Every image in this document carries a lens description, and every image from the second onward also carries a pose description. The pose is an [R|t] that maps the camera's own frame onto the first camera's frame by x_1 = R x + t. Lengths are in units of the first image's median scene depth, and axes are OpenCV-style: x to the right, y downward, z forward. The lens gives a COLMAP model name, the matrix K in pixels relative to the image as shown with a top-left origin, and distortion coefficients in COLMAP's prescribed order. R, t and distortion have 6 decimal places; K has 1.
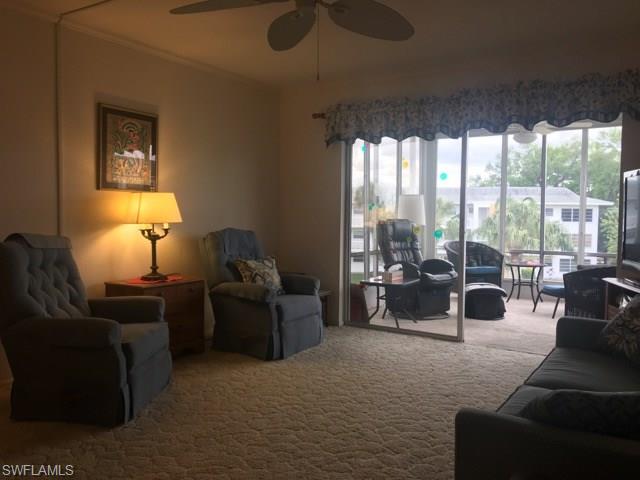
lens RADIAL K [[538.2, 0, 319.6], [0, 538.2, 238.8], [0, 0, 1]] dist [0.015106, 0.007448]
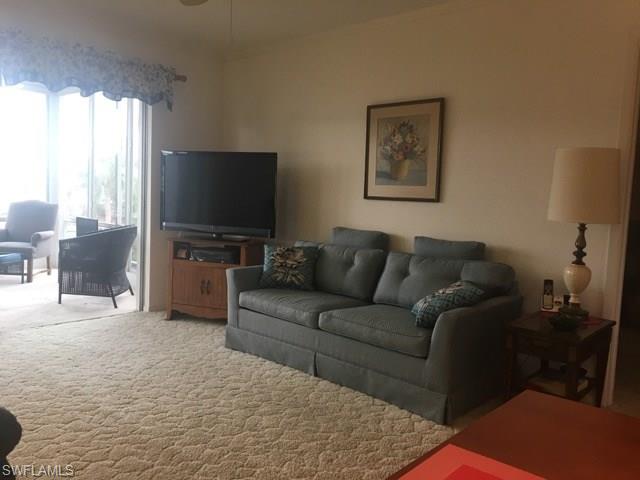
lens RADIAL K [[538.2, 0, 319.5], [0, 538.2, 239.2], [0, 0, 1]] dist [0.015106, 0.007448]
pose [[0.155688, -0.090317, 0.983669, -0.564655], [0.009861, 0.995904, 0.089880, -0.028344], [-0.987757, -0.004293, 0.155941, 0.442833]]
